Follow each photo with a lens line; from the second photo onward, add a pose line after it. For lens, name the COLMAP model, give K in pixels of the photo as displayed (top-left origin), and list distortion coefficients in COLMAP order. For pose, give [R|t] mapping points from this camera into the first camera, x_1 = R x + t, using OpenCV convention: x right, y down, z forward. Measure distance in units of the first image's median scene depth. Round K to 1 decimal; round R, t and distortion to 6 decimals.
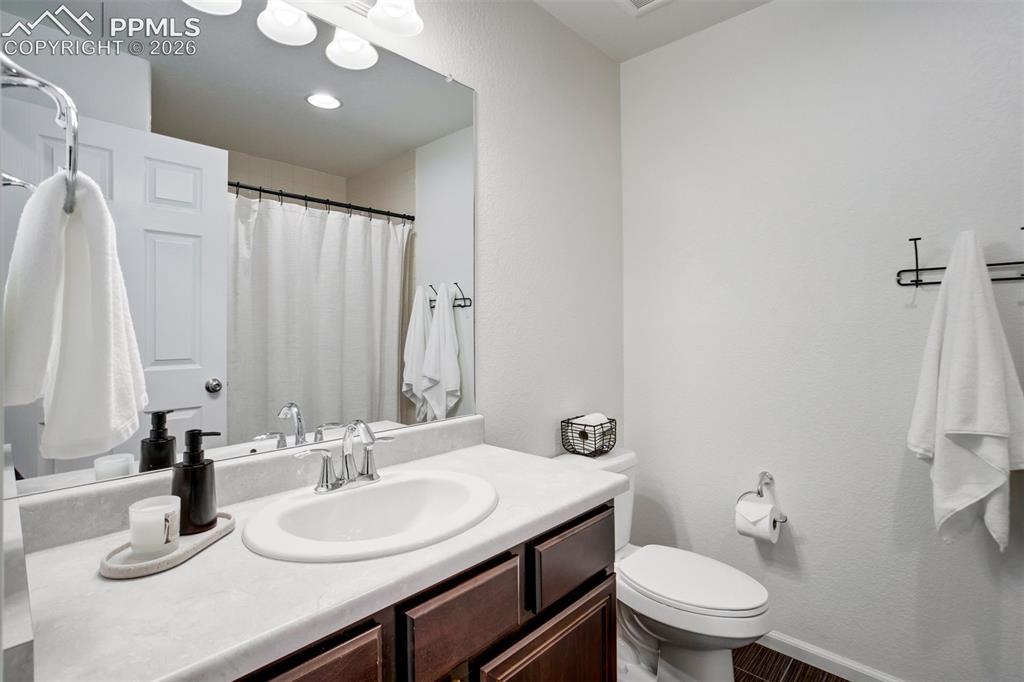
lens RADIAL K [[482.5, 0, 529.9], [0, 482.5, 323.6], [0, 0, 1]] dist [-0.034327, 0.015494]
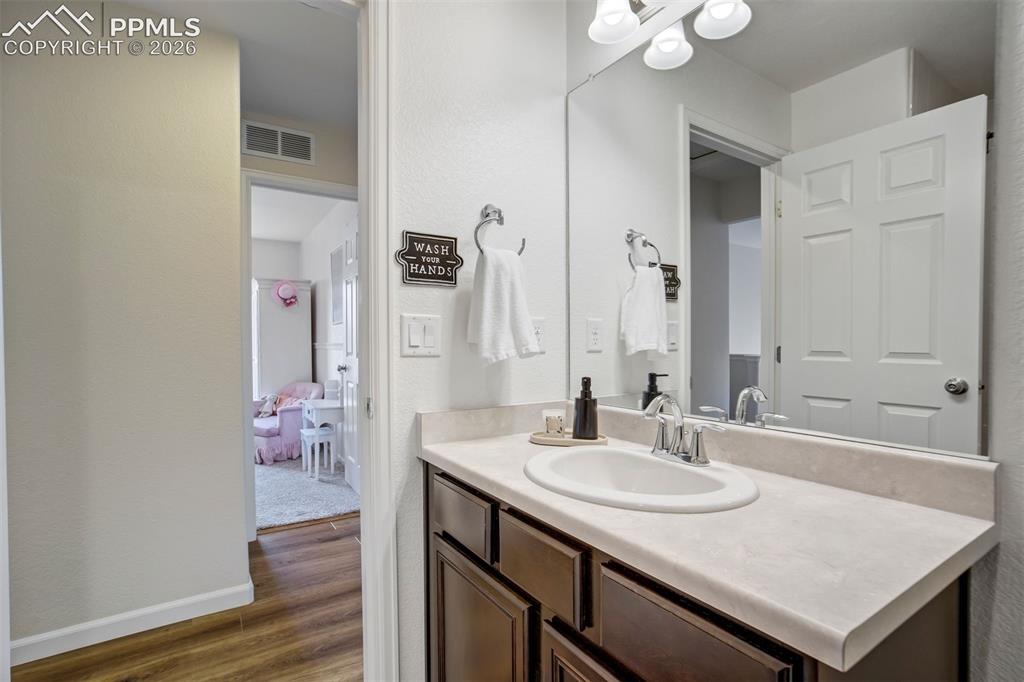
lens RADIAL K [[482.5, 0, 514.1], [0, 482.5, 344.3], [0, 0, 1]] dist [-0.034327, 0.015494]
pose [[-0.239820, 0.011228, -0.970753, 0.684397], [0.014242, 0.999866, 0.008047, 0.075259], [0.970713, -0.011896, -0.239947, 0.879532]]
